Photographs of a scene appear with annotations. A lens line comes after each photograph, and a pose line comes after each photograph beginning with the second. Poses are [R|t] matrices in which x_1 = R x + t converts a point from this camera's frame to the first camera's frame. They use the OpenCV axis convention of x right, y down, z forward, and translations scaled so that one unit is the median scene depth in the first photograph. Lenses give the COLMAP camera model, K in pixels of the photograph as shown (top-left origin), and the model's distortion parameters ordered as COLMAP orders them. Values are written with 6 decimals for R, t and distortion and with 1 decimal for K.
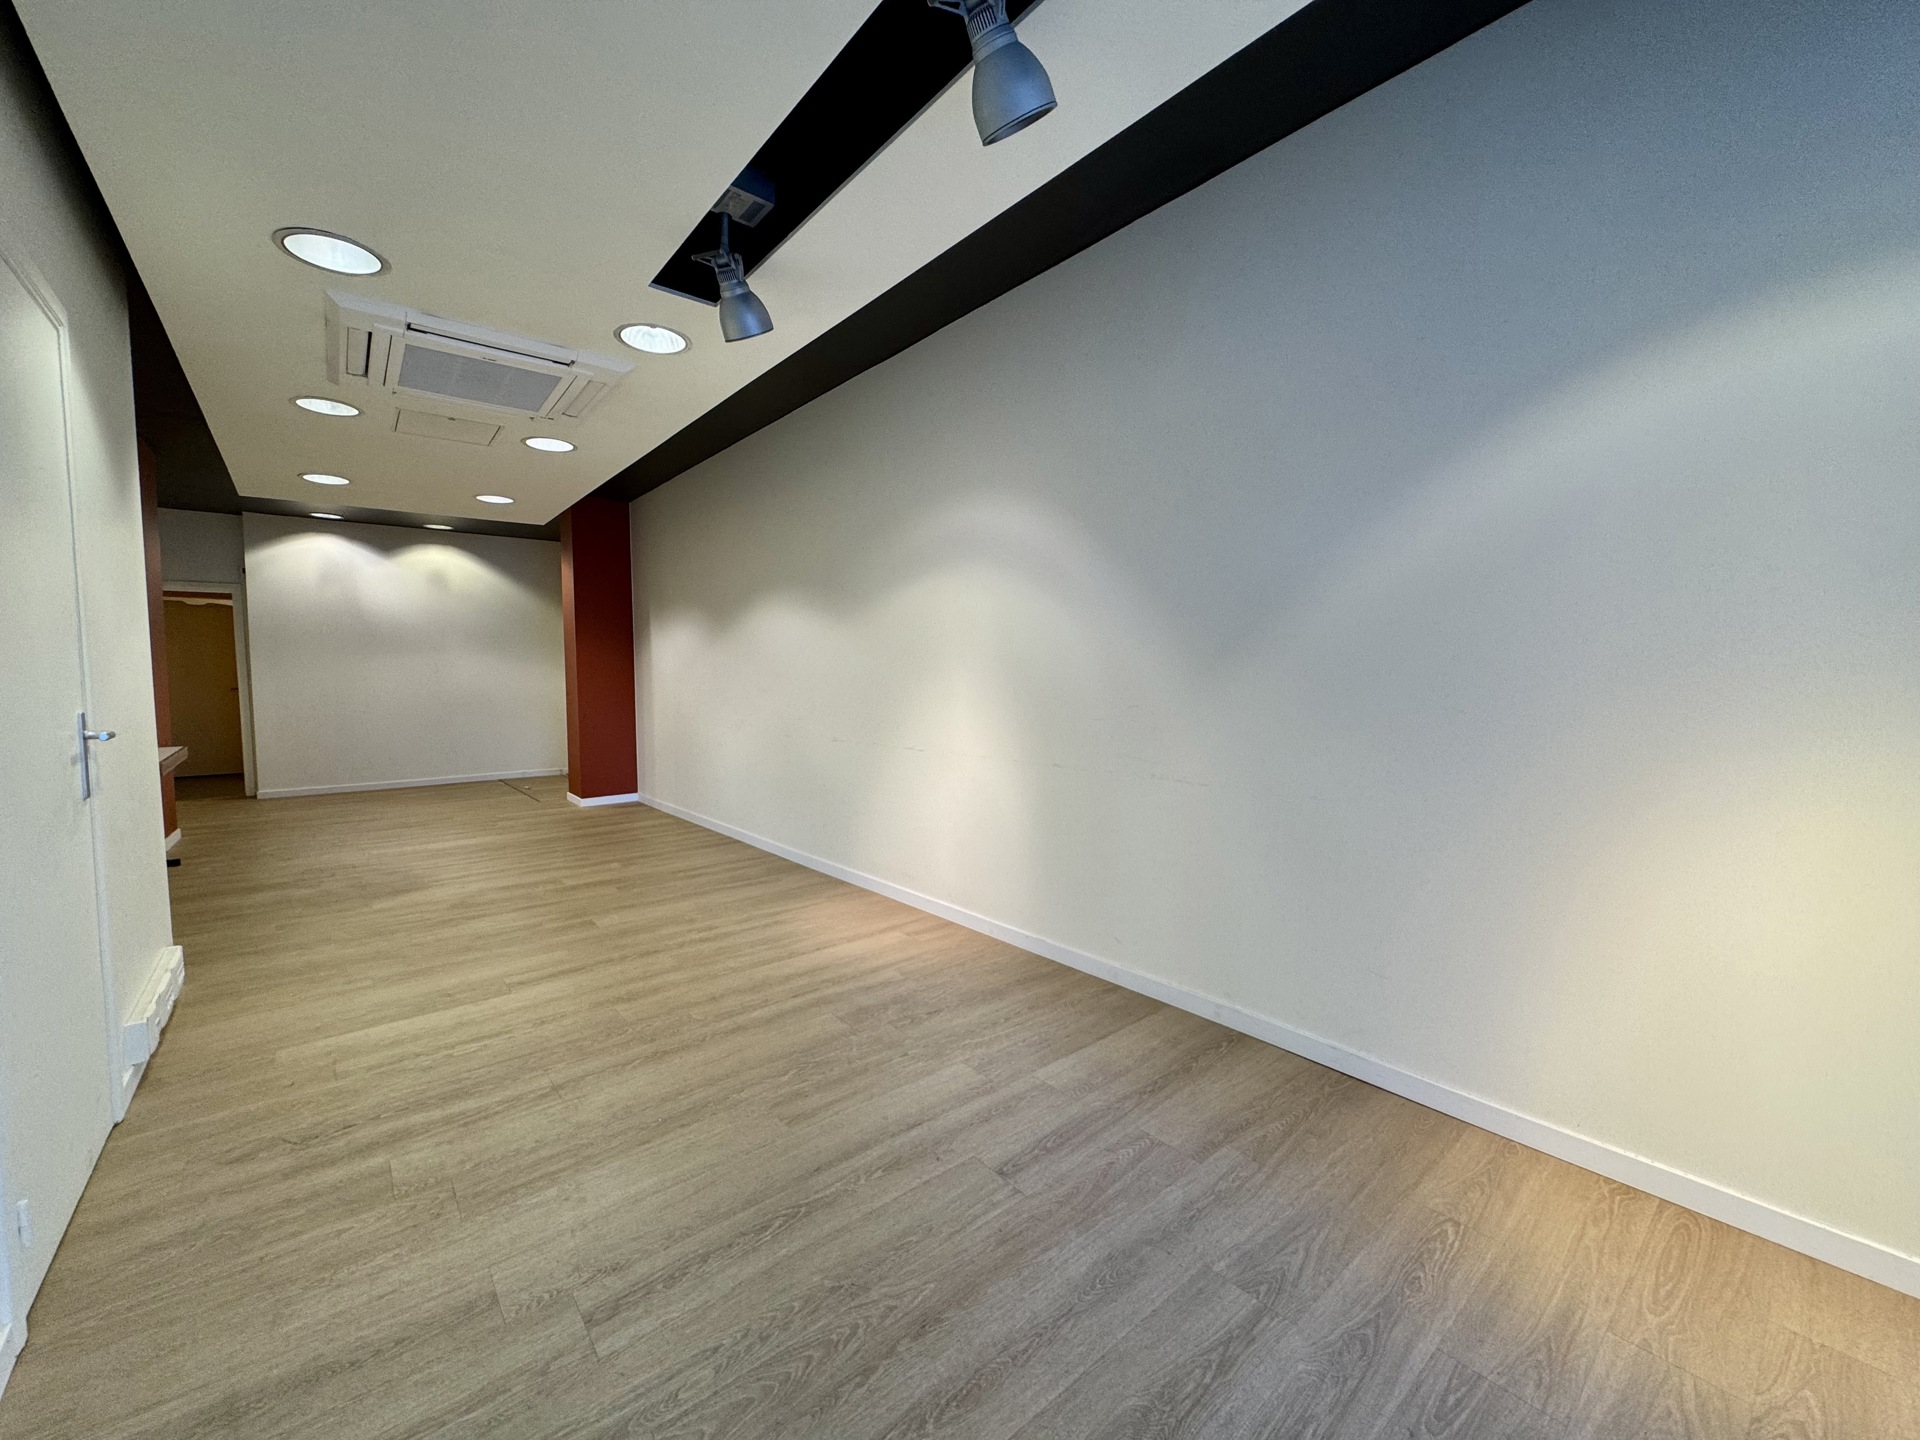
lens RADIAL K [[762.6, 0, 962.8], [0, 762.6, 718.6], [0, 0, 1]] dist [-0.003521, -0.000143]
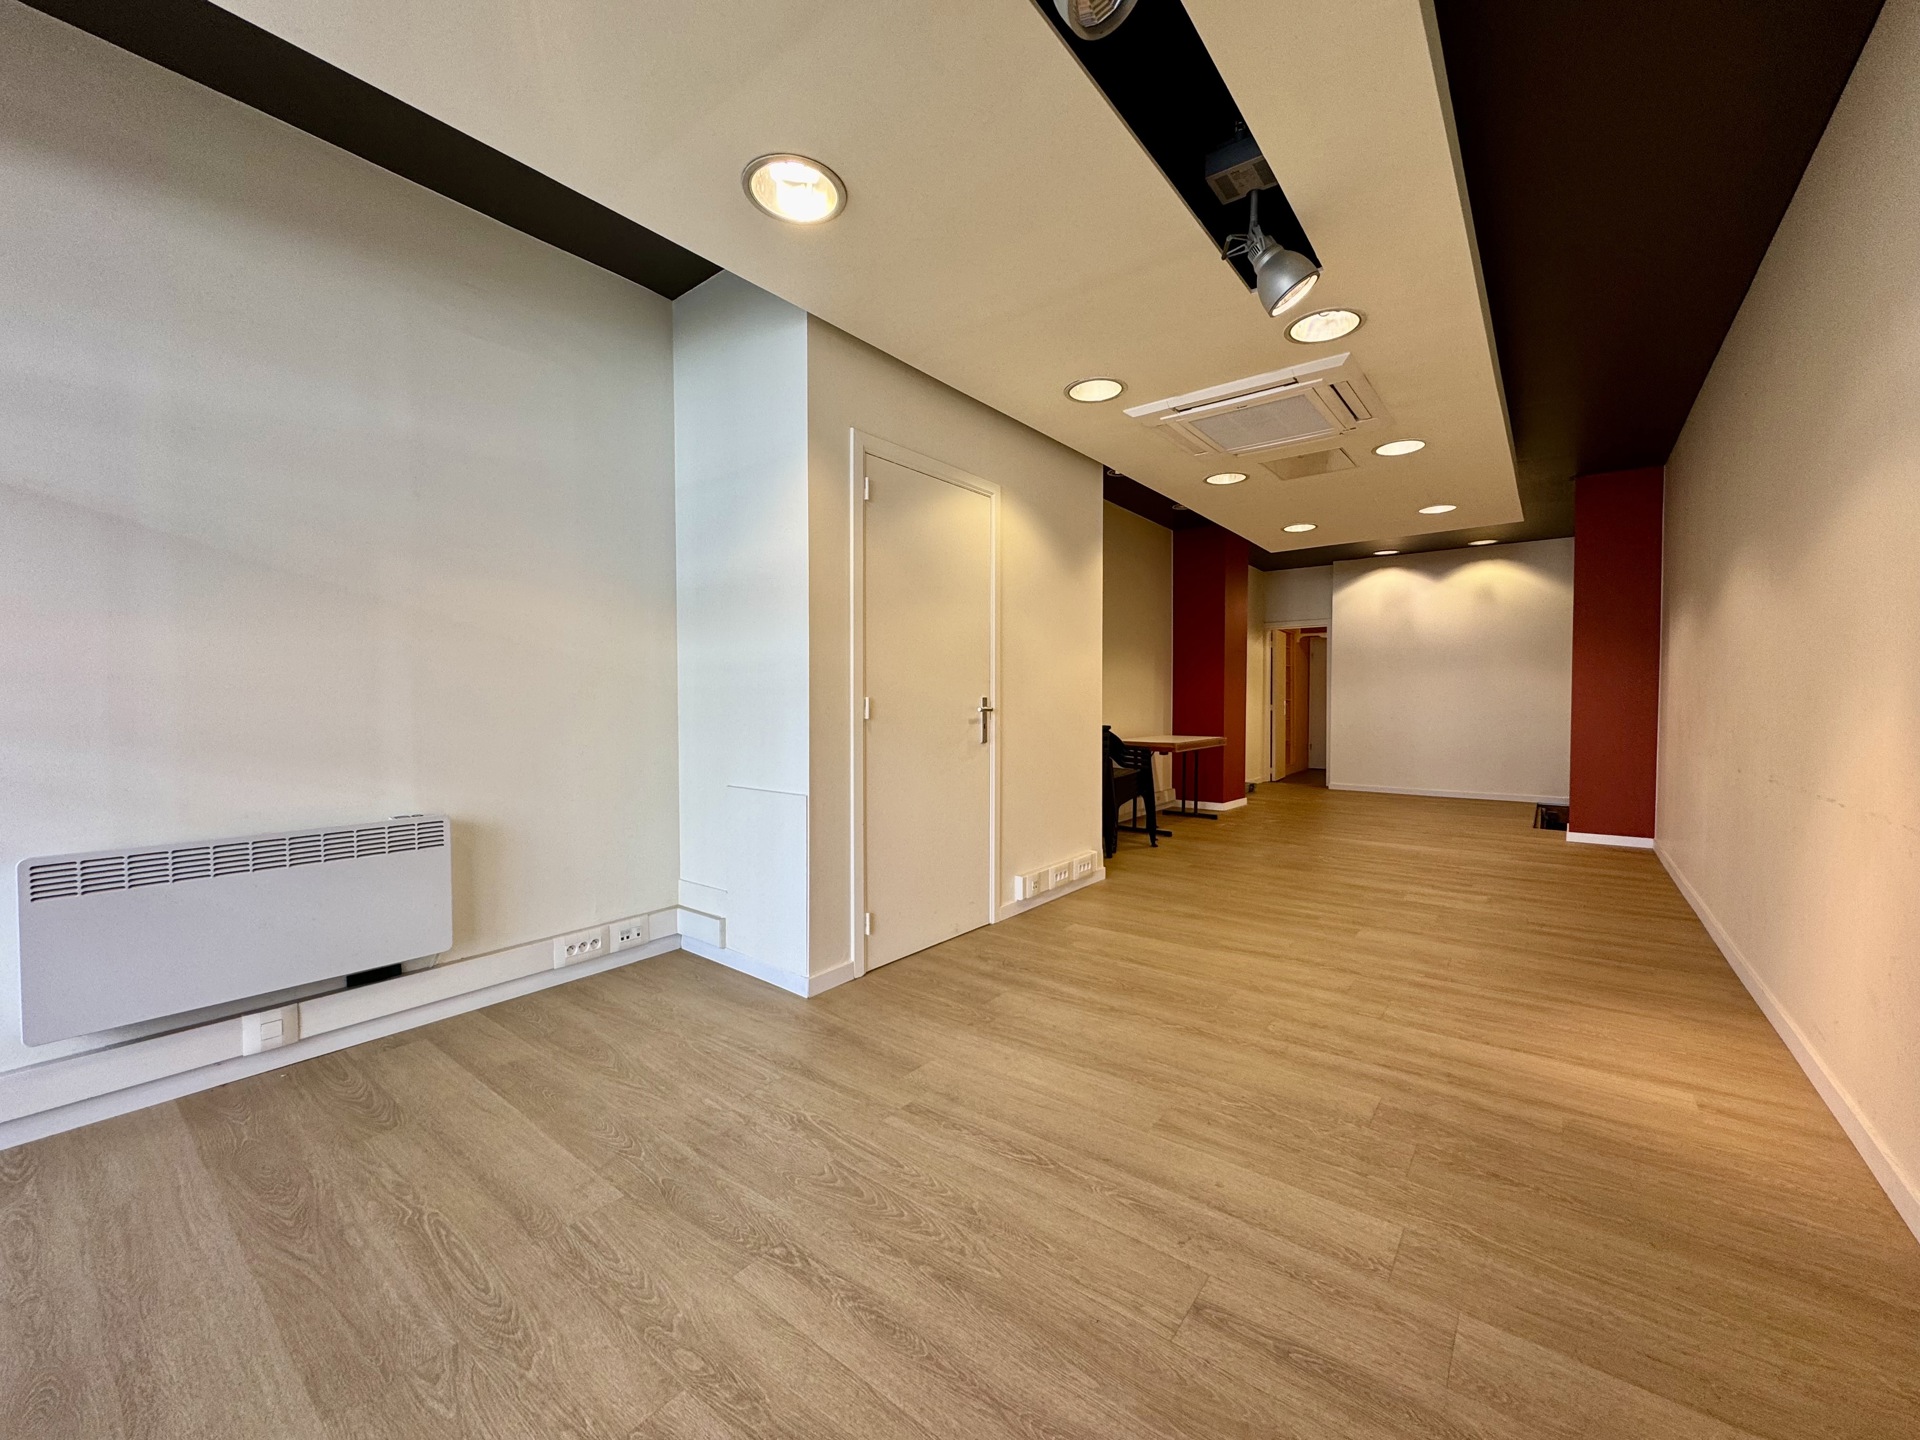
lens RADIAL K [[762.6, 0, 961.0], [0, 762.6, 720.7], [0, 0, 1]] dist [-0.003521, -0.000143]
pose [[0.205341, 0.031709, -0.978177, 0.585522], [-0.058542, 0.998083, 0.020065, 0.013165], [0.976938, 0.053144, 0.206803, 0.476052]]
